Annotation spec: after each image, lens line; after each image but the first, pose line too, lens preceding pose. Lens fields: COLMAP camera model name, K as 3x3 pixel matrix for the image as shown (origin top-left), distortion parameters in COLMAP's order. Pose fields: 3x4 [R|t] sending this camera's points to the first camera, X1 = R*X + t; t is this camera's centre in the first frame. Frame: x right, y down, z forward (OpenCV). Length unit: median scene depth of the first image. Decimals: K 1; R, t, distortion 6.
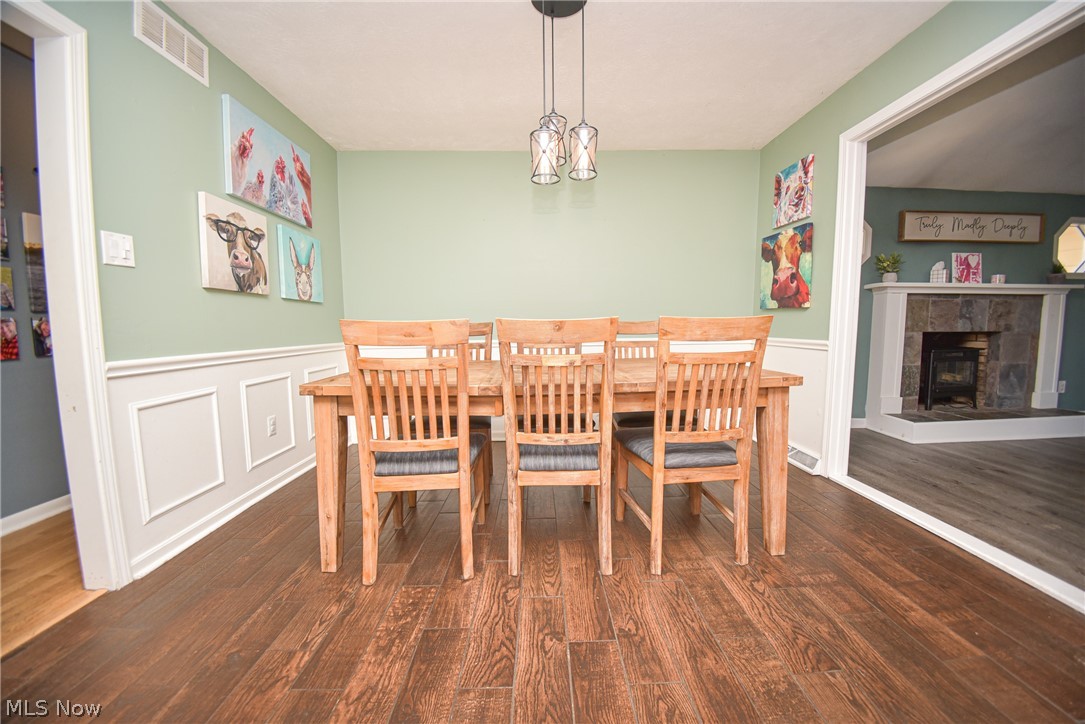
lens RADIAL K [[406.3, 0, 543.2], [0, 406.3, 360.8], [0, 0, 1]] dist [-0.014251, -0.008328]
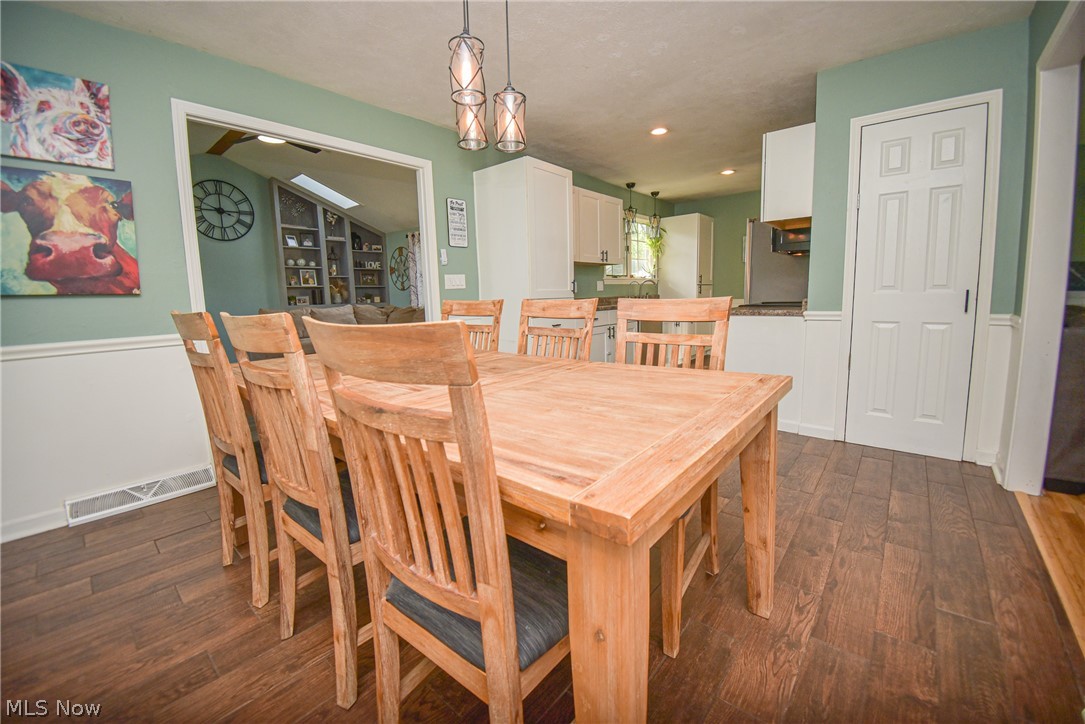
lens RADIAL K [[428.6, 0, 544.8], [0, 428.6, 350.4], [0, 0, 1]] dist [-0.011132, -0.008609]
pose [[-0.738169, -0.063848, 0.671588, -0.481587], [0.088037, 0.977881, 0.189731, -0.119605], [-0.668847, 0.199178, -0.716220, 1.154888]]
